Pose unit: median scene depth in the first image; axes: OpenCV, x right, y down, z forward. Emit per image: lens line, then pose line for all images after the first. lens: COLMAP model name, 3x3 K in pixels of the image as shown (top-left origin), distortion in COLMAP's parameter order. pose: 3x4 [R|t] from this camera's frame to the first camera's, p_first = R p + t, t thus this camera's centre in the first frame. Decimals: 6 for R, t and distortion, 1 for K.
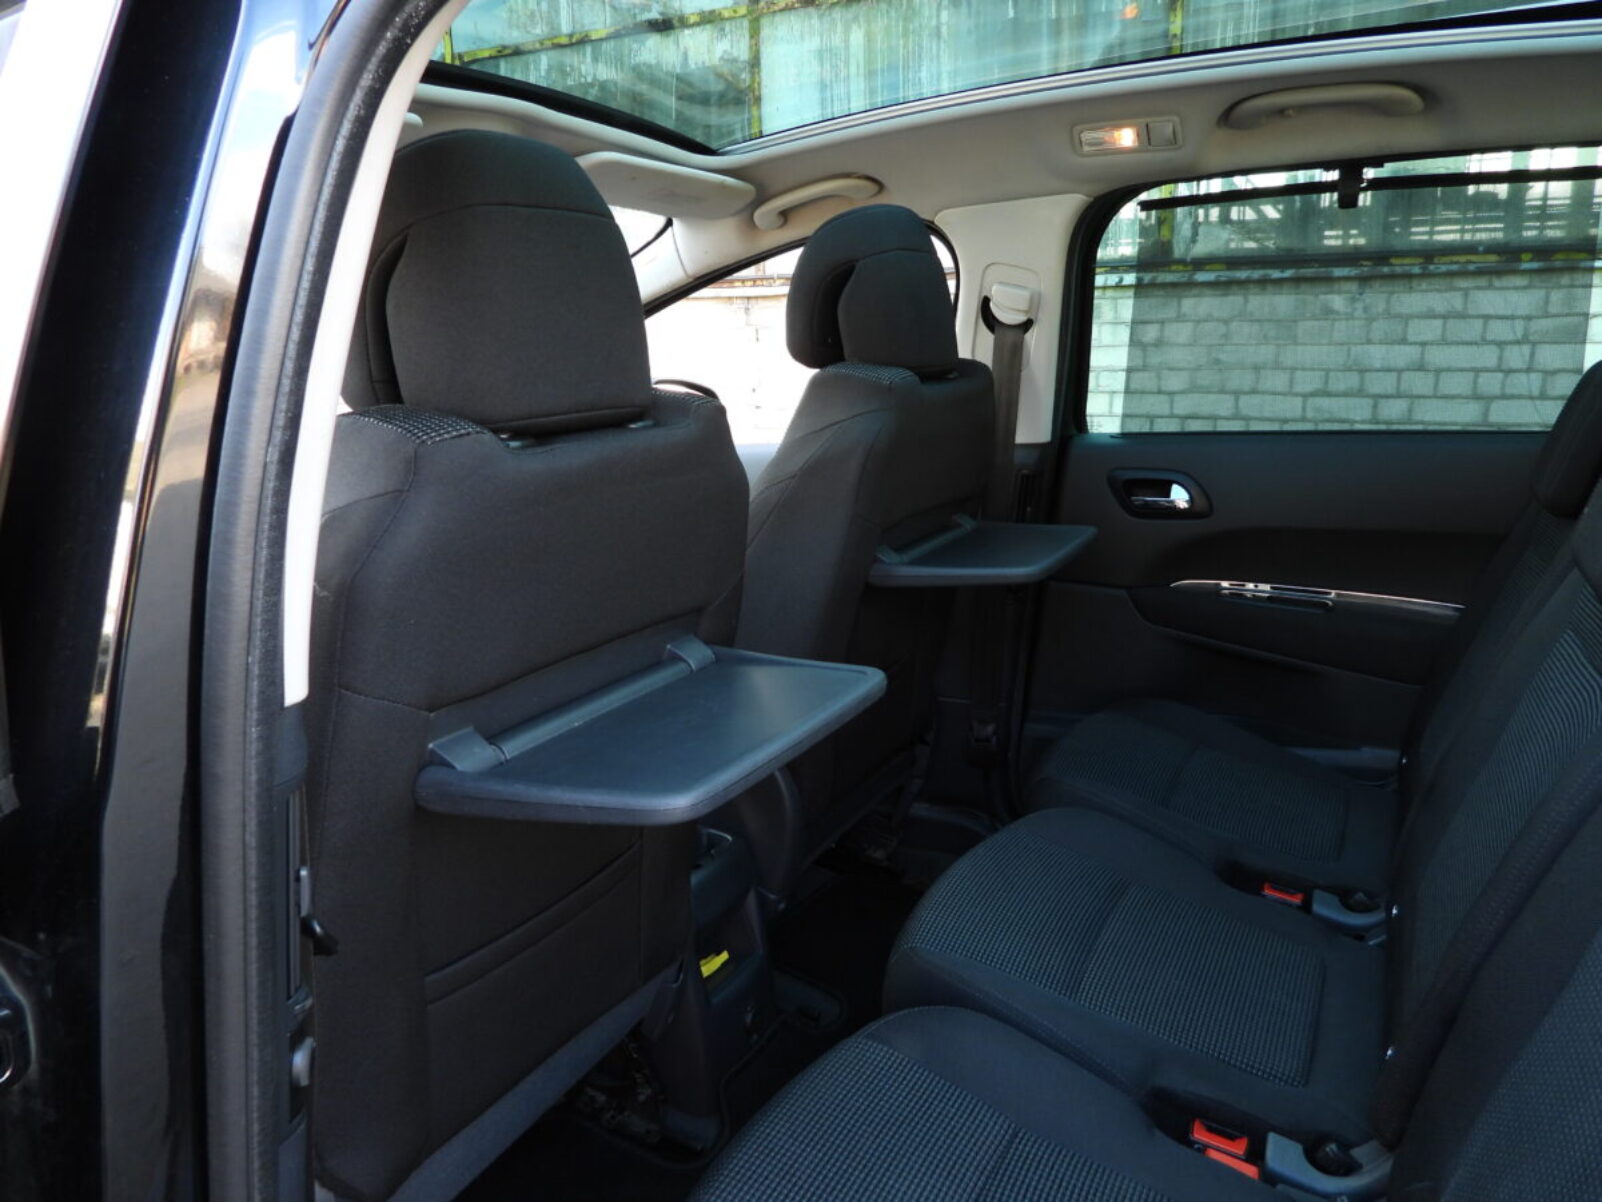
lens RADIAL K [[1144.6, 0, 801.0], [0, 1144.6, 601.0], [0, 0, 1]] dist [-0.019562, 0.005362]
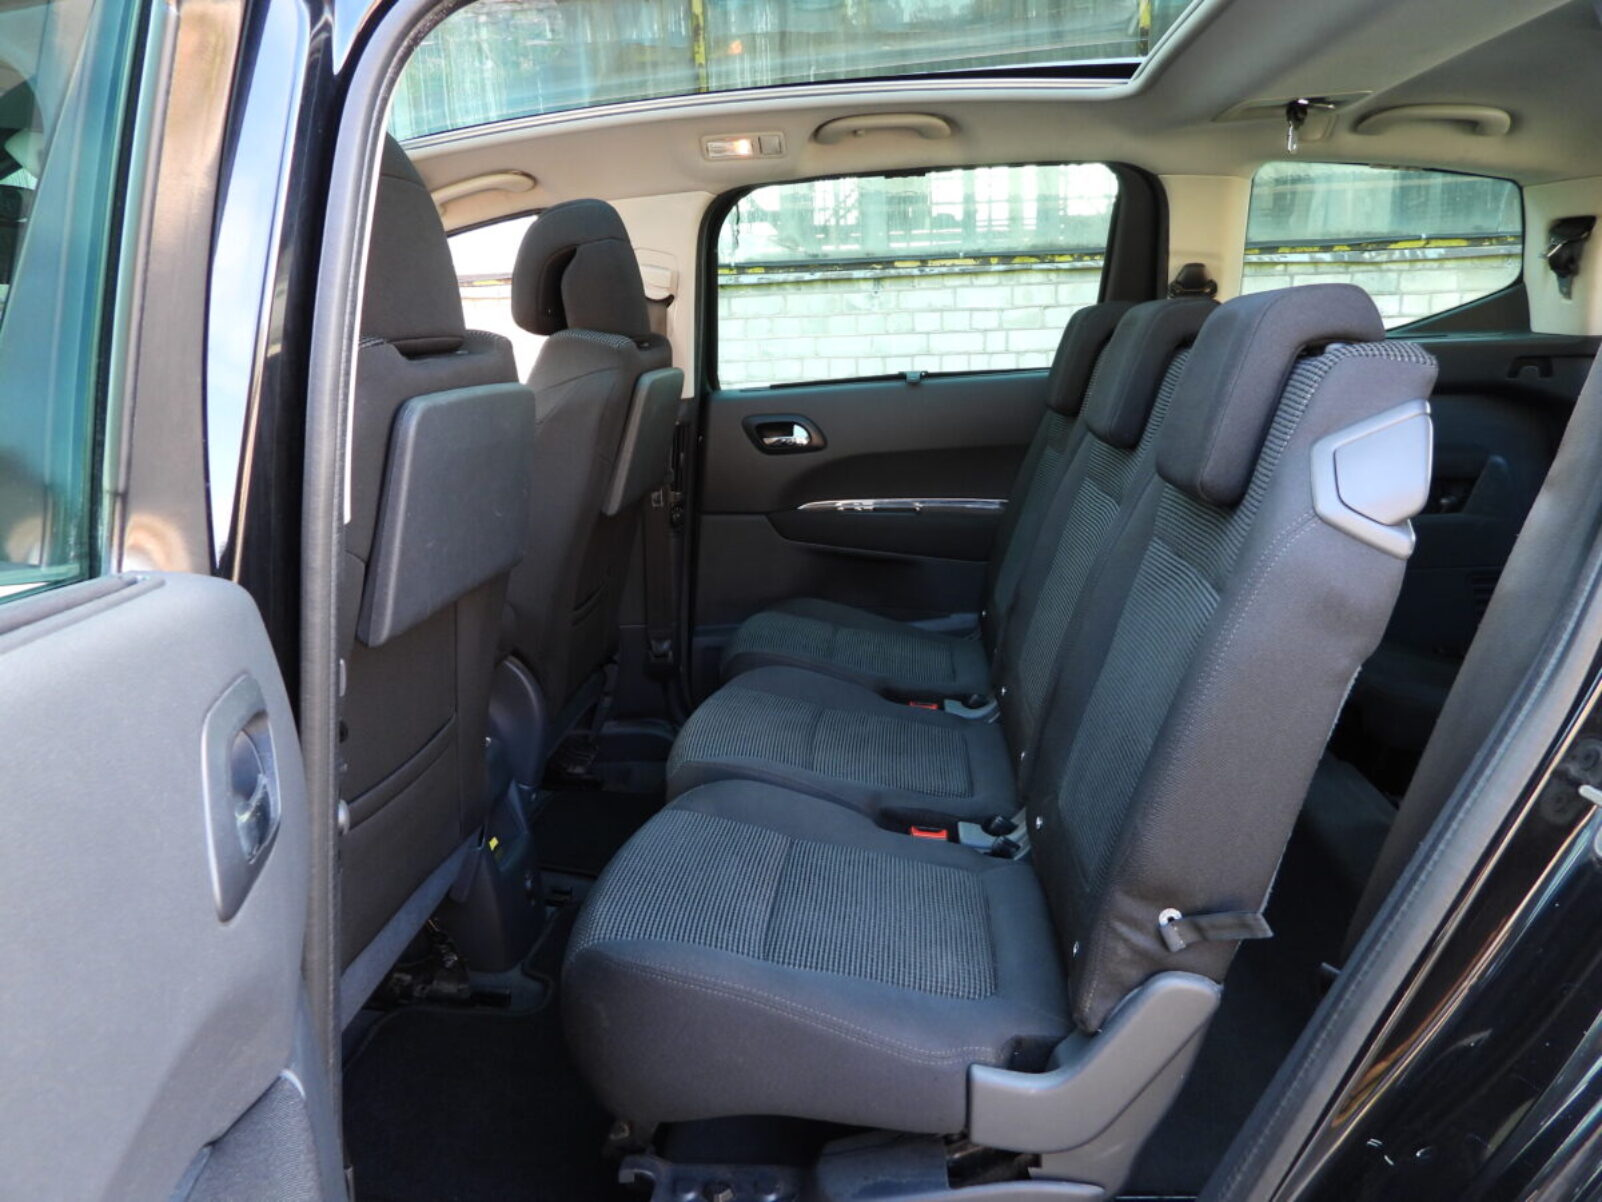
lens RADIAL K [[1119.5, 0, 801.0], [0, 1119.5, 601.0], [0, 0, 1]] dist [-0.000743, -0.069127]
pose [[0.922683, -0.107668, 0.370222, -0.136703], [0.109644, 0.993846, 0.015771, 0.067068], [-0.369642, 0.026041, 0.928809, -0.134433]]
